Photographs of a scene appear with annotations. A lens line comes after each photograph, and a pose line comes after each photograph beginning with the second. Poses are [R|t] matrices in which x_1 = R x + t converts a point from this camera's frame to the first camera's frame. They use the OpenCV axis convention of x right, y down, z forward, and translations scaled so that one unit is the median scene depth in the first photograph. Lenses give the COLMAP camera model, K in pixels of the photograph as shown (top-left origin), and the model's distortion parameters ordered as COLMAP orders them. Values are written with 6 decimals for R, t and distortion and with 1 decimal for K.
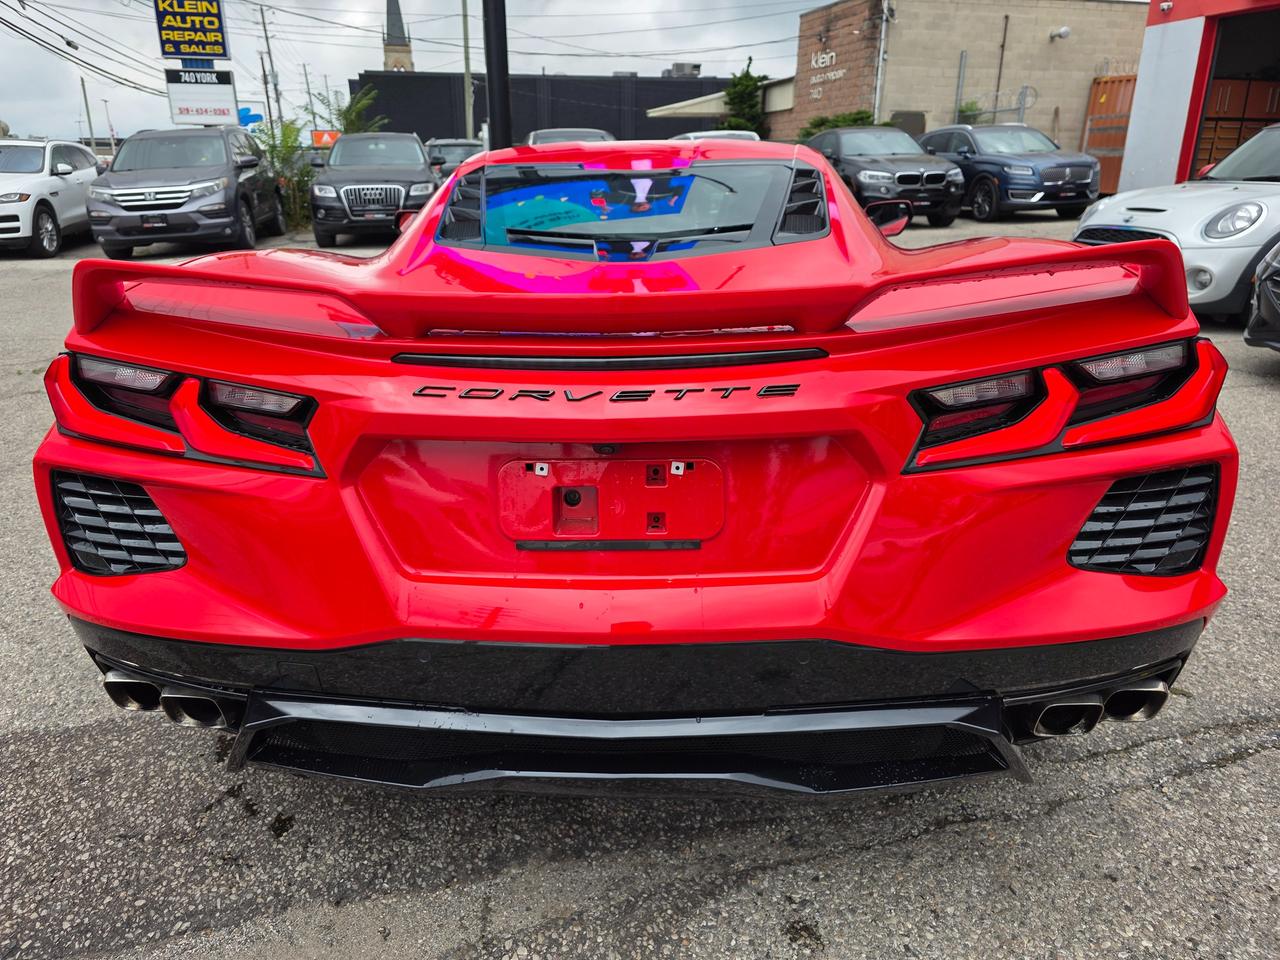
lens RADIAL K [[871.1, 0, 630.2], [0, 871.1, 485.2], [0, 0, 1]] dist [0.049393, -0.051127]
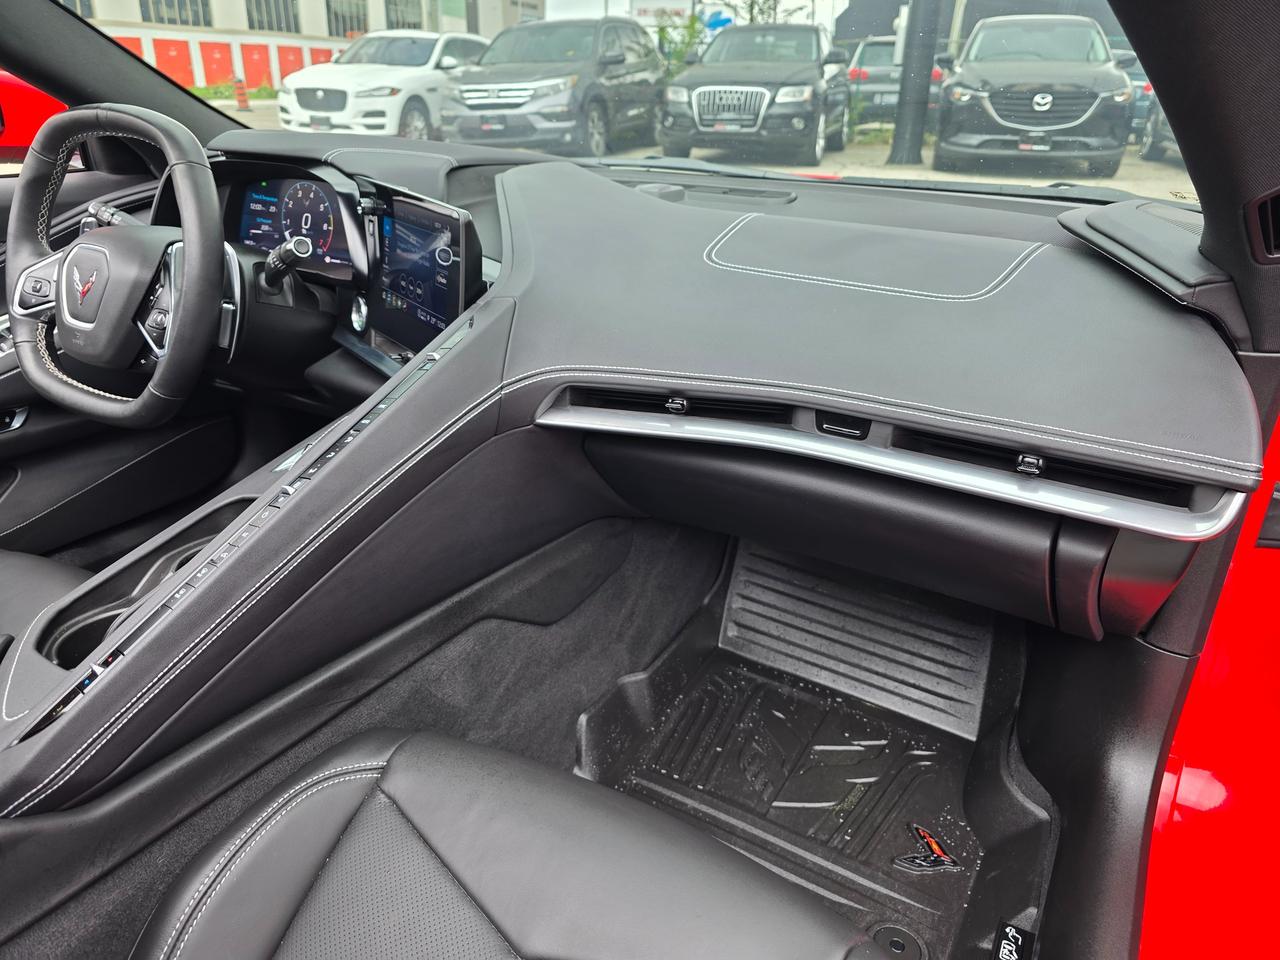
lens RADIAL K [[871.1, 0, 645.3], [0, 871.1, 477.0], [0, 0, 1]] dist [0.049393, -0.051127]
pose [[0.873720, 0.217383, -0.435153, 0.059873], [-0.184950, 0.975860, 0.116146, -0.078516], [0.449897, -0.020998, 0.892834, 0.258821]]
